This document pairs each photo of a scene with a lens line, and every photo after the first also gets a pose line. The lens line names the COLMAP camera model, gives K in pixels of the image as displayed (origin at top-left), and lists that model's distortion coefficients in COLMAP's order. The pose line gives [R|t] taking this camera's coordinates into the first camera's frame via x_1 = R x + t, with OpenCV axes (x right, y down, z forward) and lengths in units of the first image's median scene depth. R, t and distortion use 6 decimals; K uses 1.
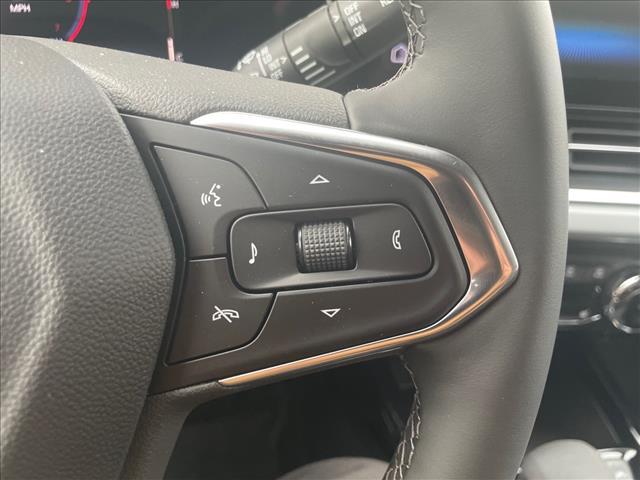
lens RADIAL K [[486.0, 0, 322.8], [0, 486.0, 240.2], [0, 0, 1]] dist [0.085929, -0.119126]
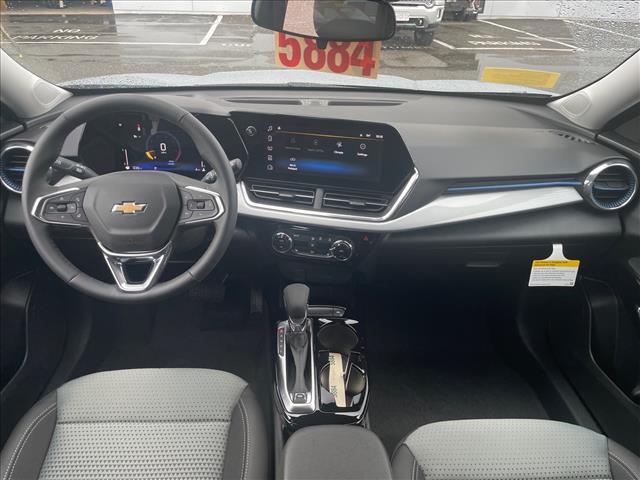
lens RADIAL K [[486.0, 0, 322.8], [0, 486.0, 240.2], [0, 0, 1]] dist [0.085929, -0.119126]
pose [[0.980454, 0.073318, -0.182575, 1.999364], [-0.091847, 0.991214, -0.095183, 0.668333], [0.173992, 0.110092, 0.978574, -3.635493]]
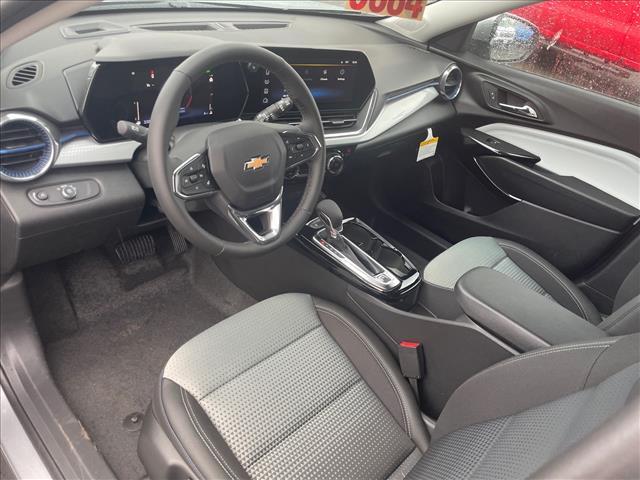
lens RADIAL K [[486.0, 0, 322.8], [0, 486.0, 240.2], [0, 0, 1]] dist [0.085929, -0.119126]
pose [[0.838504, -0.222225, 0.497521, -2.496373], [0.175207, 0.974527, 0.140000, 0.280936], [-0.515959, -0.030222, 0.856080, -3.782381]]
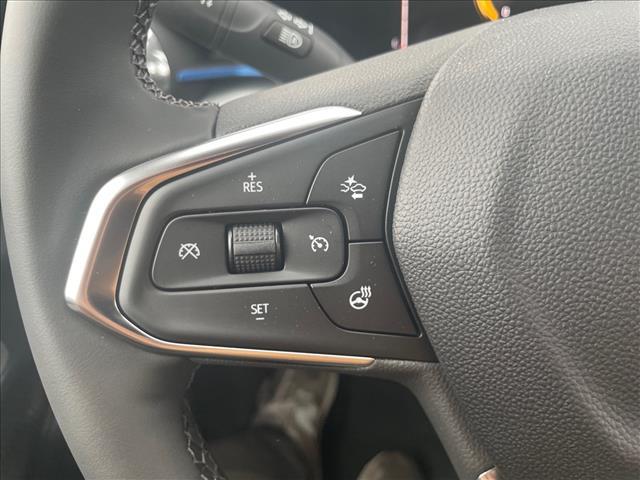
lens RADIAL K [[488.1, 0, 324.3], [0, 488.1, 232.6], [0, 0, 1]] dist [0.036873, -0.003186]
pose [[0.929474, 0.096486, -0.356045, -0.901619], [-0.101912, 0.994787, 0.003534, 0.127185], [0.354530, 0.033000, 0.934462, -0.210541]]
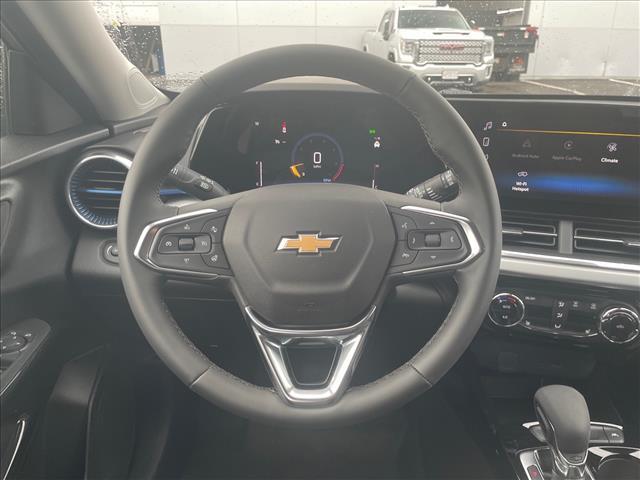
lens RADIAL K [[488.1, 0, 324.3], [0, 488.1, 232.6], [0, 0, 1]] dist [0.036873, -0.003186]
pose [[0.966871, 0.051541, -0.250007, 0.089541], [-0.109068, 0.968914, -0.222058, 0.585567], [0.230790, 0.241969, 0.942437, -1.848937]]
